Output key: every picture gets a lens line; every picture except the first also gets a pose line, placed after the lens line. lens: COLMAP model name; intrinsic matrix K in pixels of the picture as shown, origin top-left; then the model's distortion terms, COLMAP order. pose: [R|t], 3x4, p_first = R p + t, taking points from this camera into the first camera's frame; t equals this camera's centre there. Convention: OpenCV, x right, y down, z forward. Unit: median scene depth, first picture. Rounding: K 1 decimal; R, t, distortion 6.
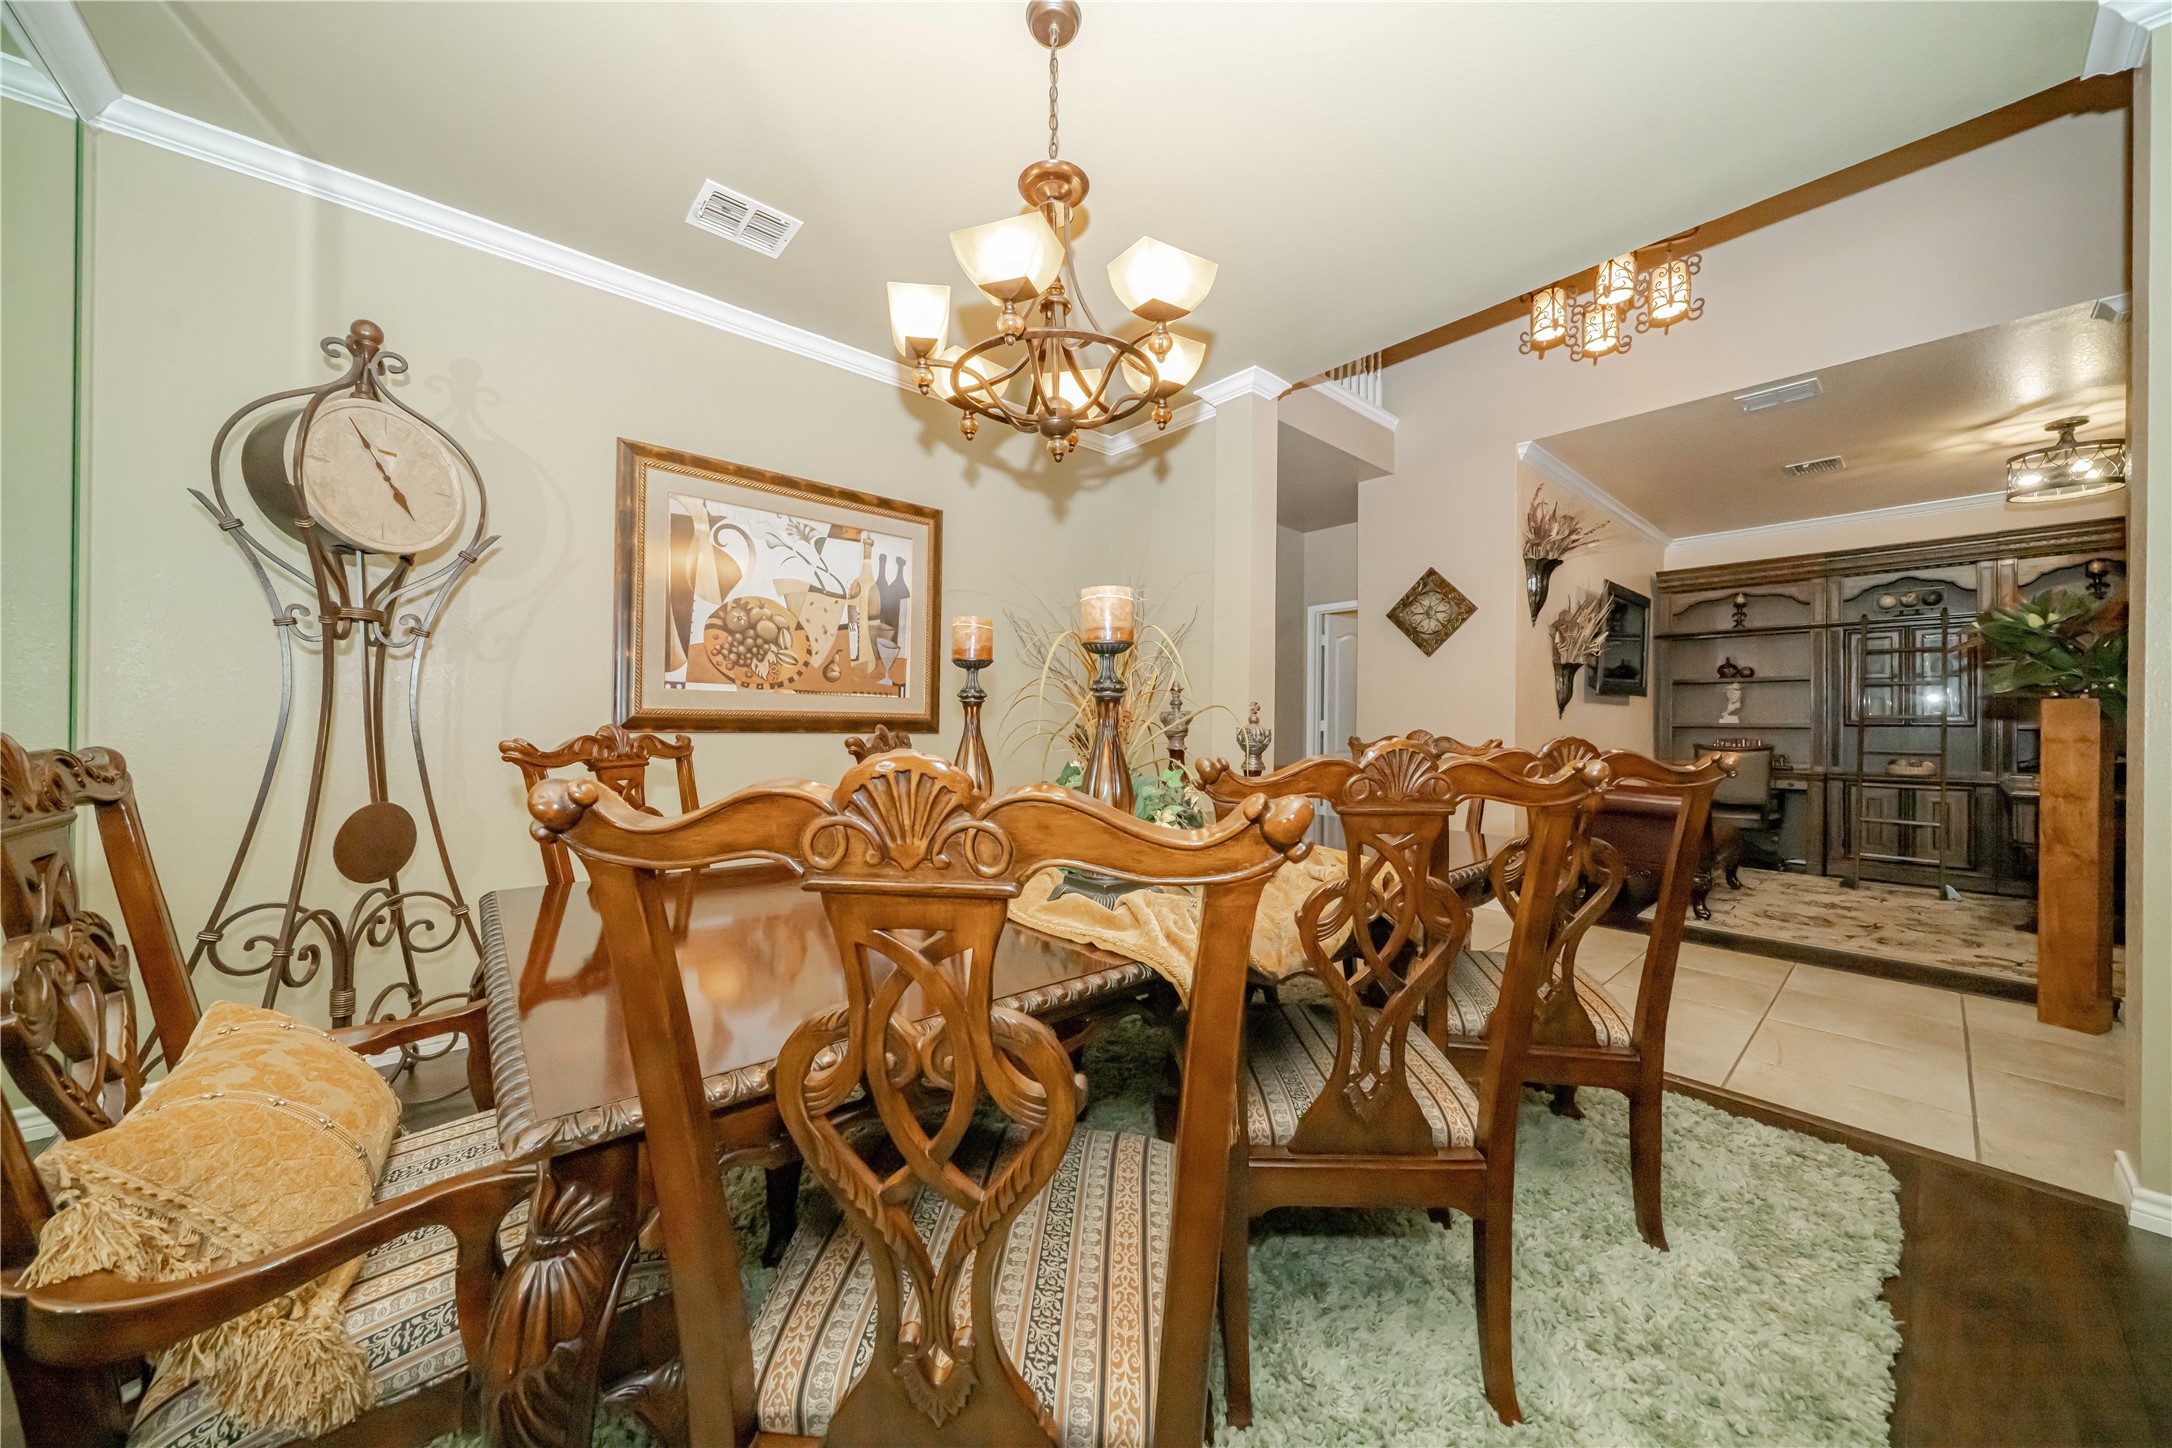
lens RADIAL K [[738.8, 0, 1082.3], [0, 738.8, 719.0], [0, 0, 1]] dist [-0.005347, -0.000025]
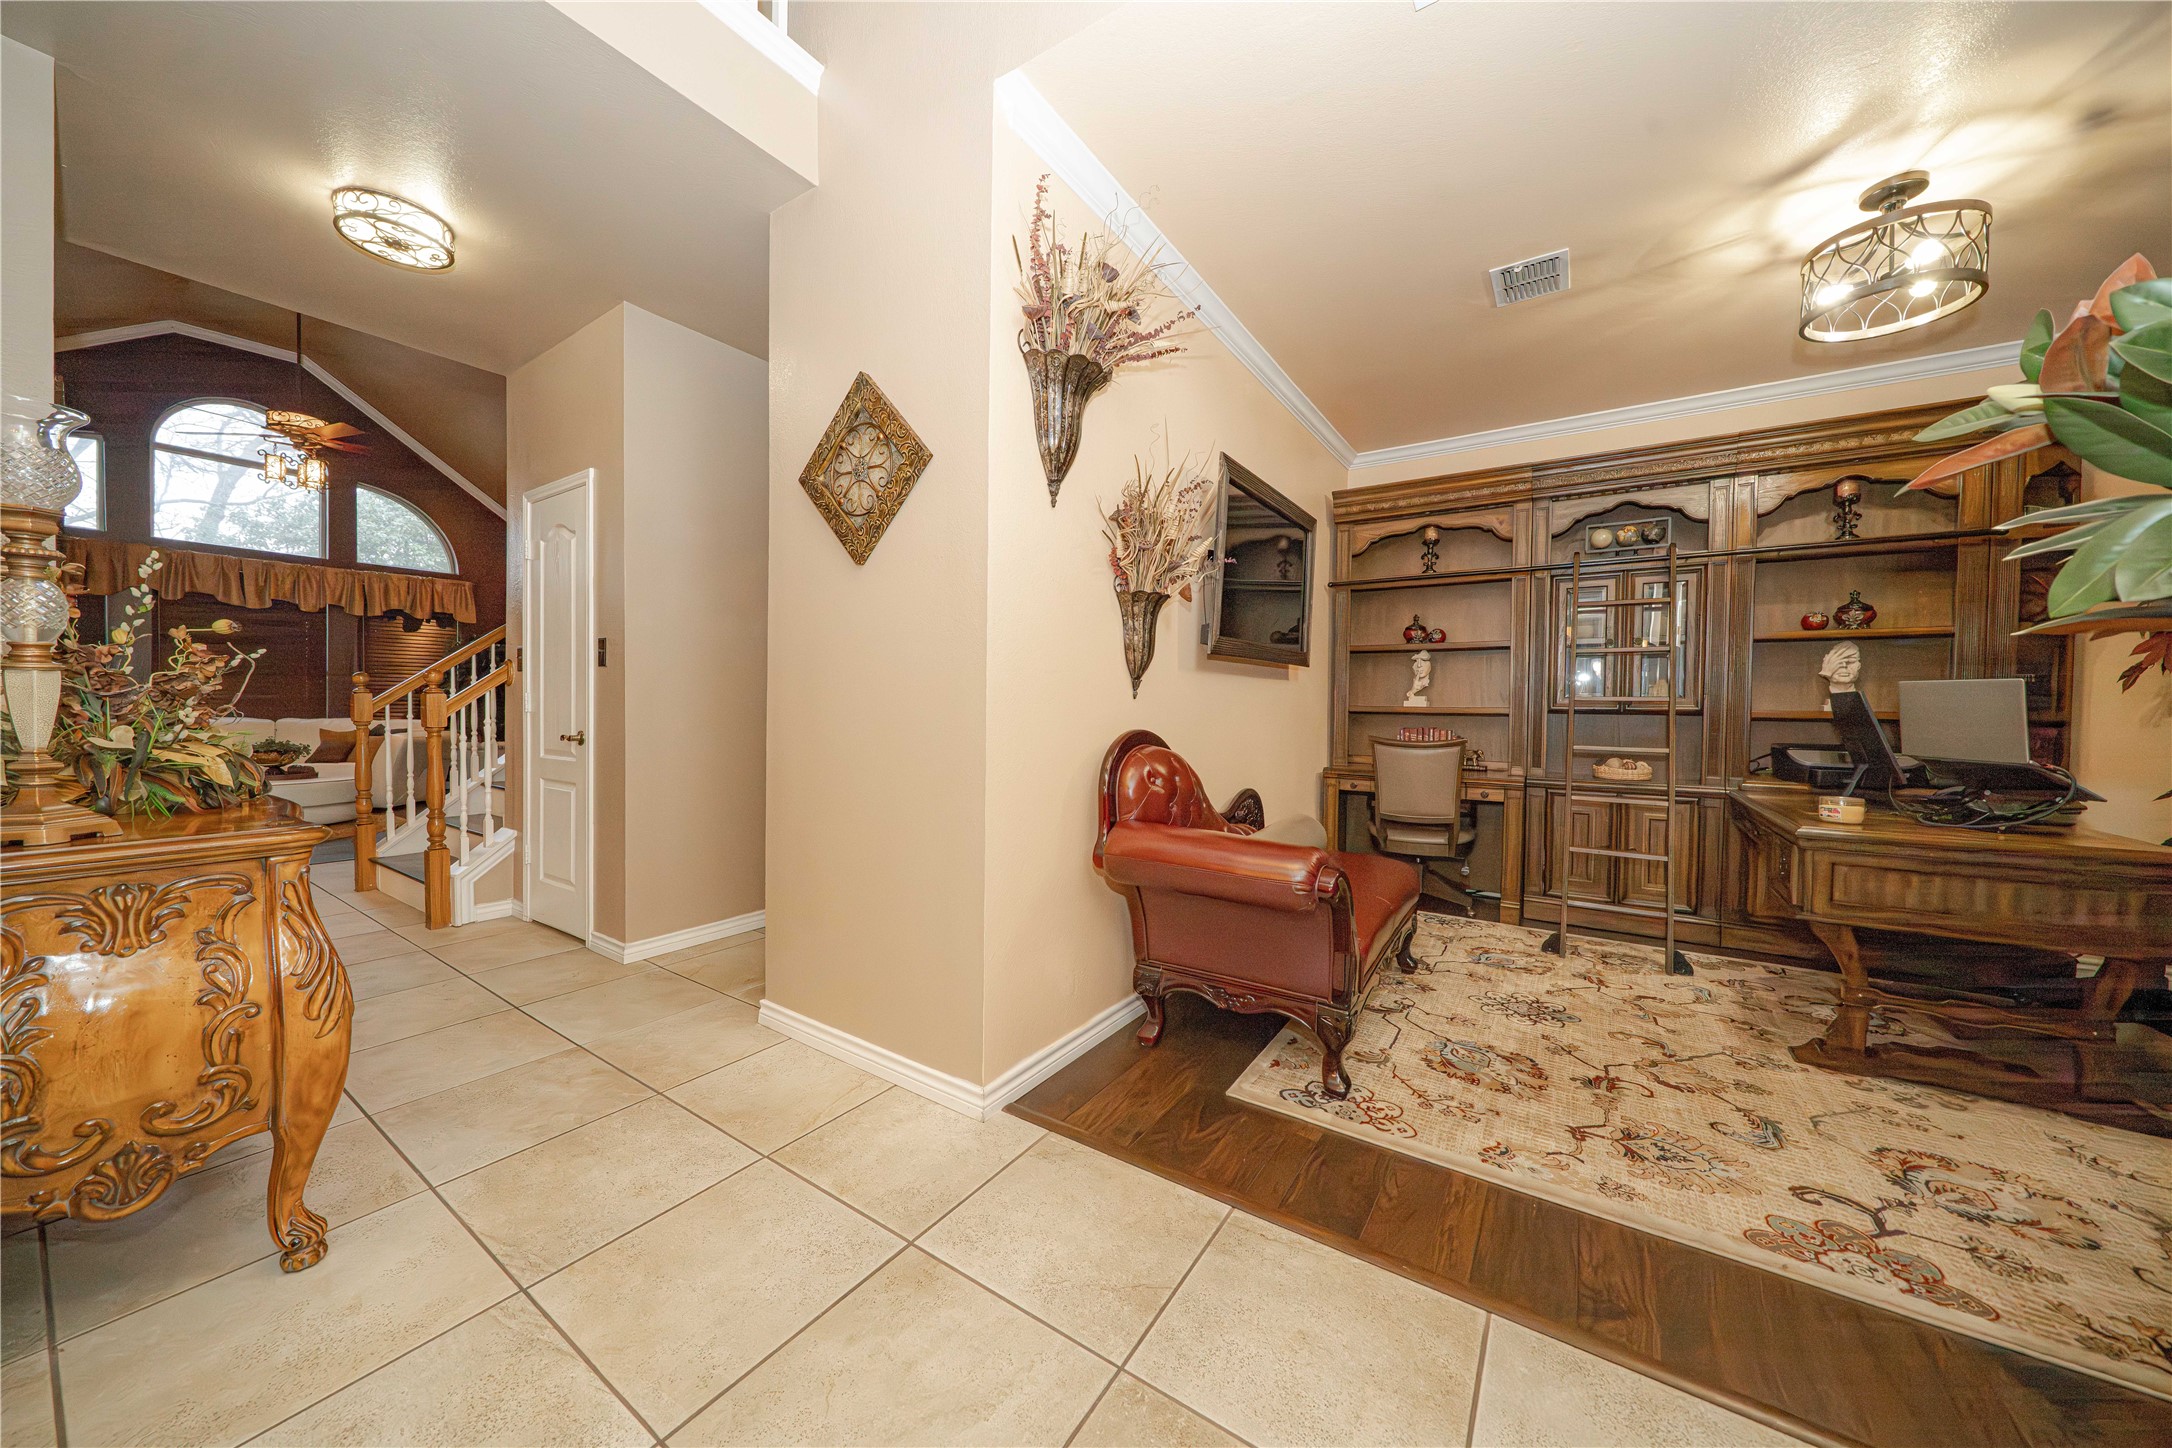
lens RADIAL K [[738.8, 0, 1082.3], [0, 738.8, 719.0], [0, 0, 1]] dist [-0.005347, -0.000025]
pose [[0.964285, 0.000027, 0.264865, 0.428404], [-0.006999, 0.999653, 0.025376, 0.001509], [-0.264773, -0.026323, 0.963951, 0.447198]]
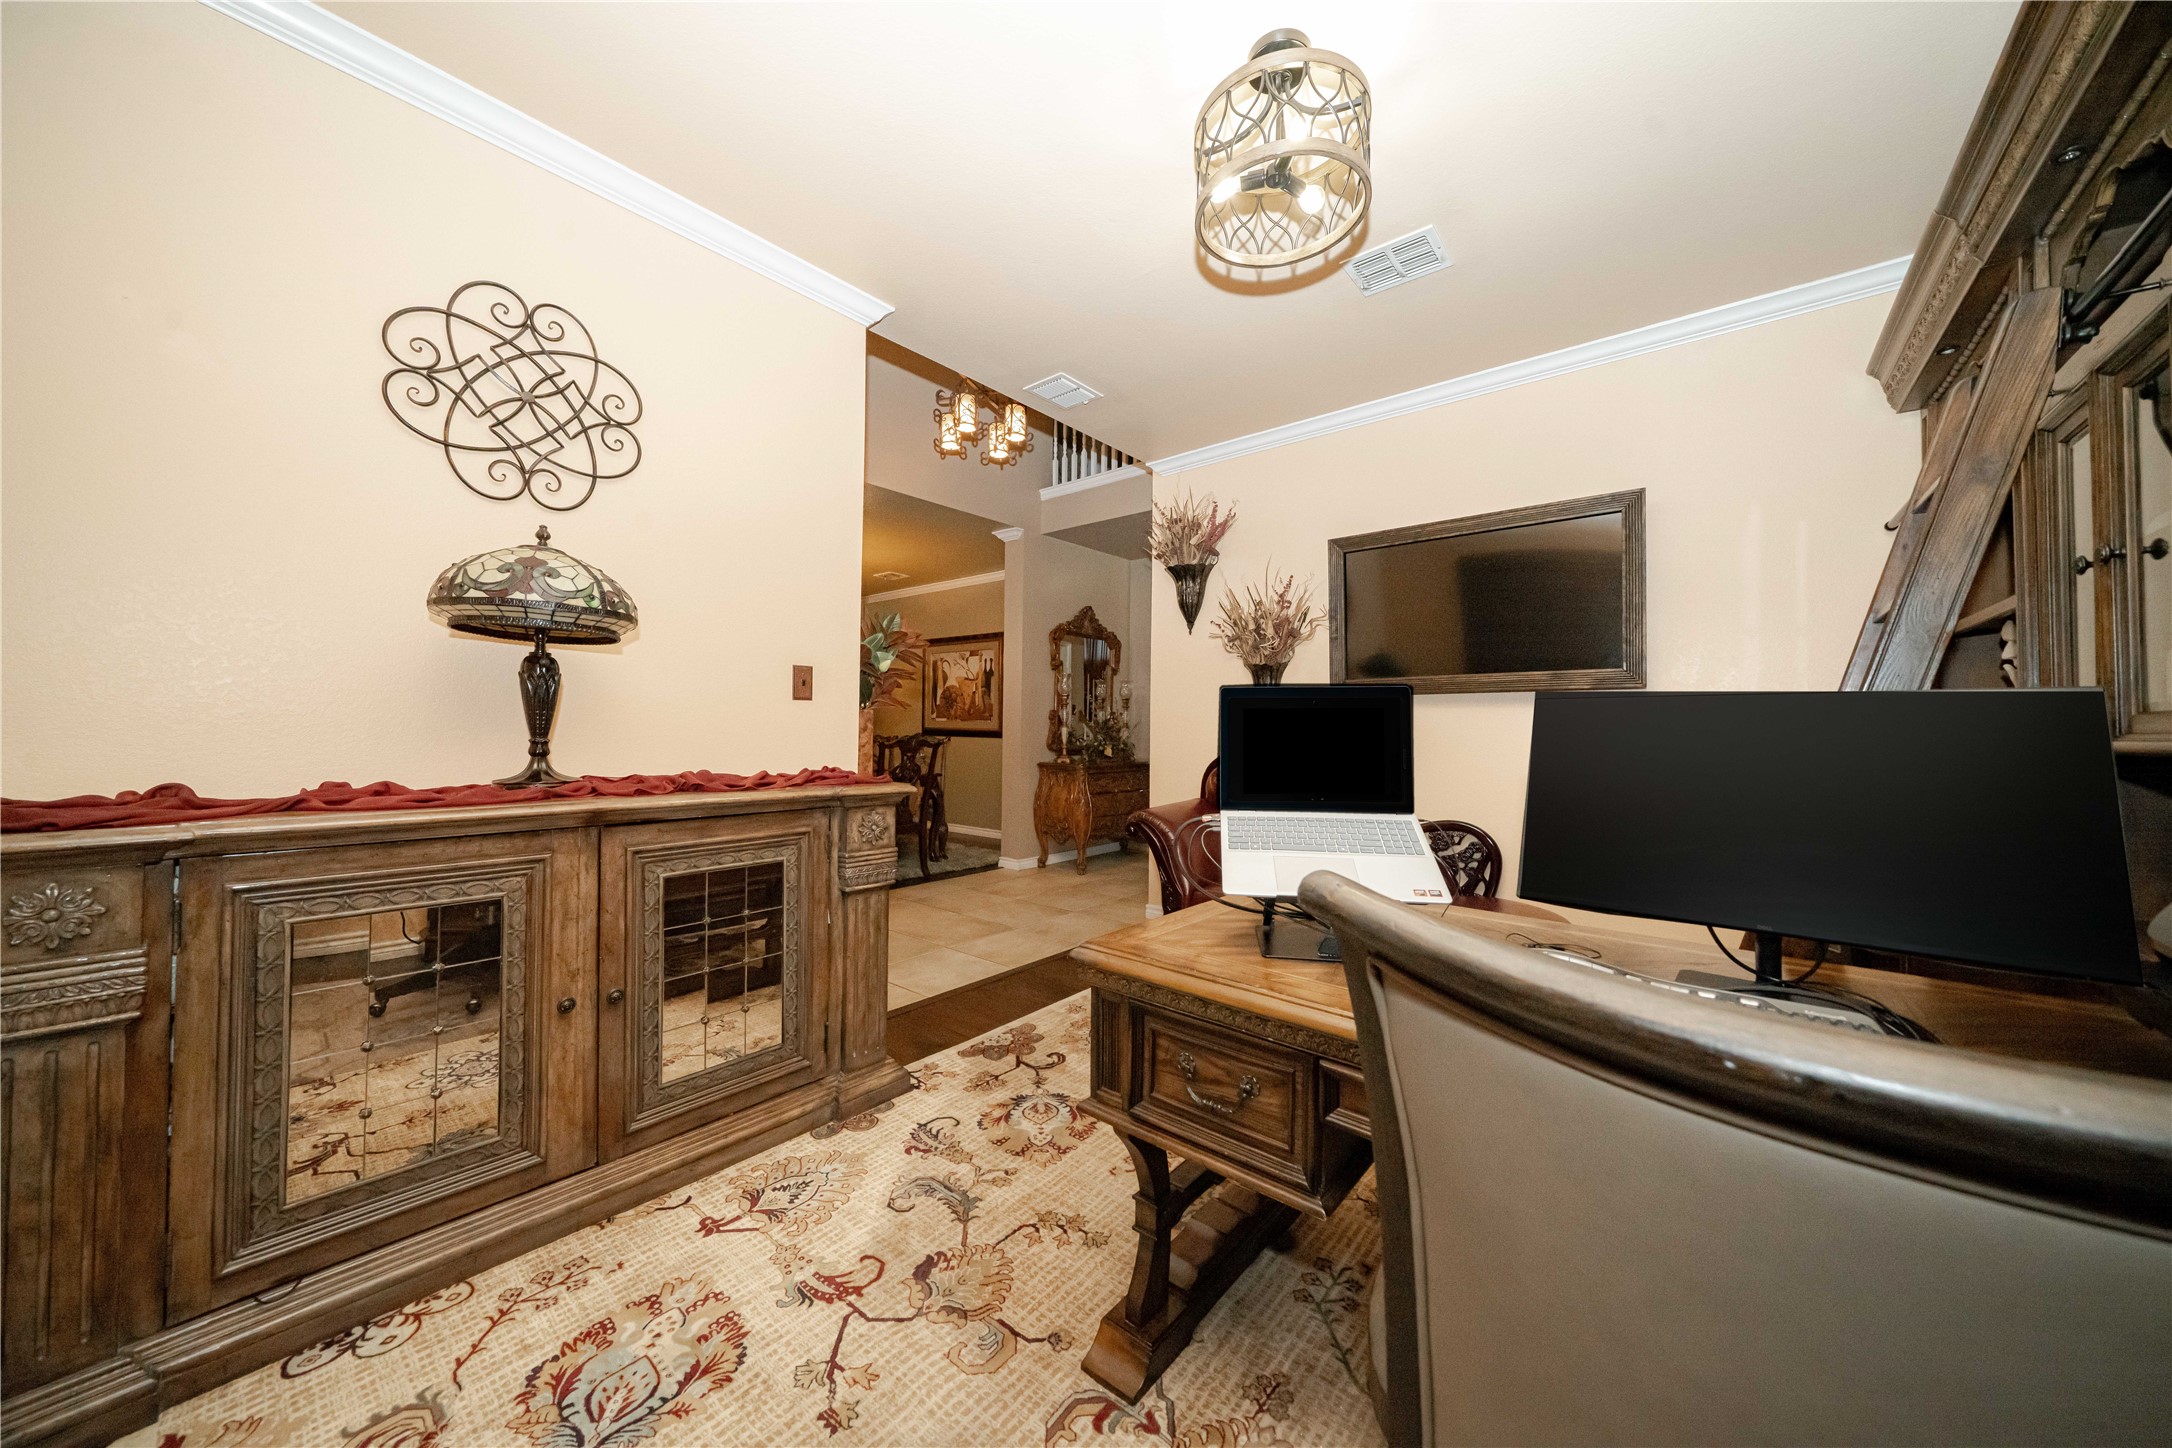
lens RADIAL K [[738.8, 0, 1082.3], [0, 738.8, 719.0], [0, 0, 1]] dist [-0.005347, -0.000025]
pose [[0.159607, -0.018964, -0.986998, 1.304825], [-0.005341, 0.999784, -0.020073, 0.004176], [0.987166, 0.008476, 0.159471, 0.604884]]
